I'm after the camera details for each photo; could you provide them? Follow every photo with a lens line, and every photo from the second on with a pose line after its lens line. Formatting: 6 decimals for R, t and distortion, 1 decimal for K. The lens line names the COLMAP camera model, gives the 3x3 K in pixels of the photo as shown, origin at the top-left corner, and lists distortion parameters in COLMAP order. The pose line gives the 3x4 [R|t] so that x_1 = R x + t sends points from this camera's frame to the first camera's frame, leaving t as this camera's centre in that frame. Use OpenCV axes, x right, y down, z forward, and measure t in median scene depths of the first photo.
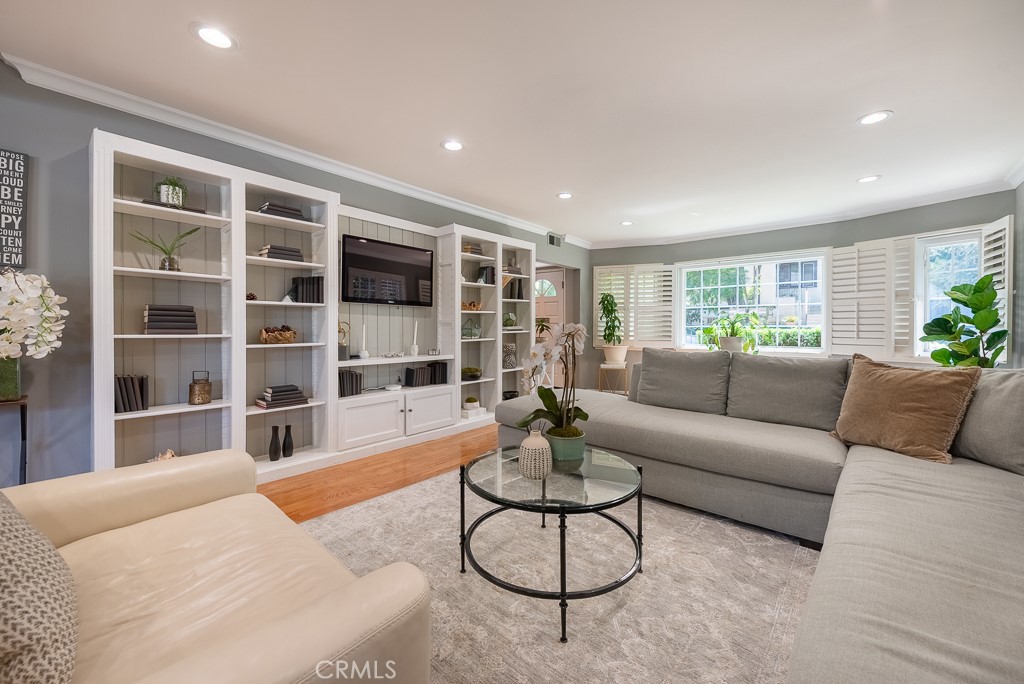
lens RADIAL K [[402.9, 0, 511.6], [0, 402.9, 333.5], [0, 0, 1]] dist [-0.002076, -0.000144]
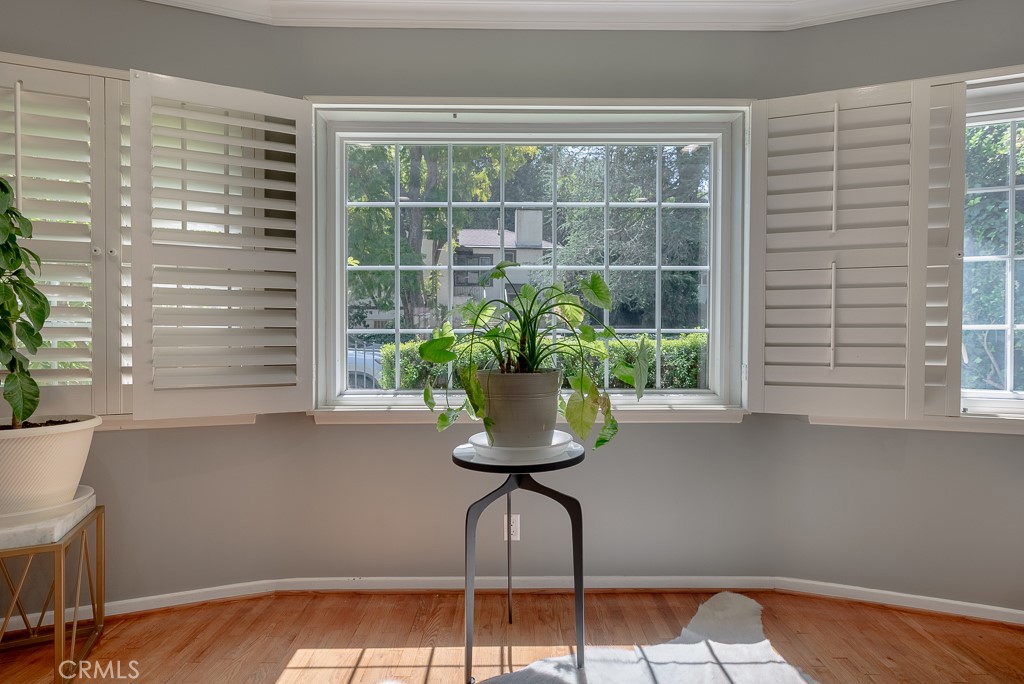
lens RADIAL K [[512.1, 0, 515.3], [0, 512.1, 339.8], [0, 0, 1]] dist [0.000165, 0.000032]
pose [[0.745558, -0.008512, 0.666386, 0.256152], [0.010709, 0.999942, 0.000791, -0.009564], [-0.666354, 0.006546, 0.745607, 0.593704]]
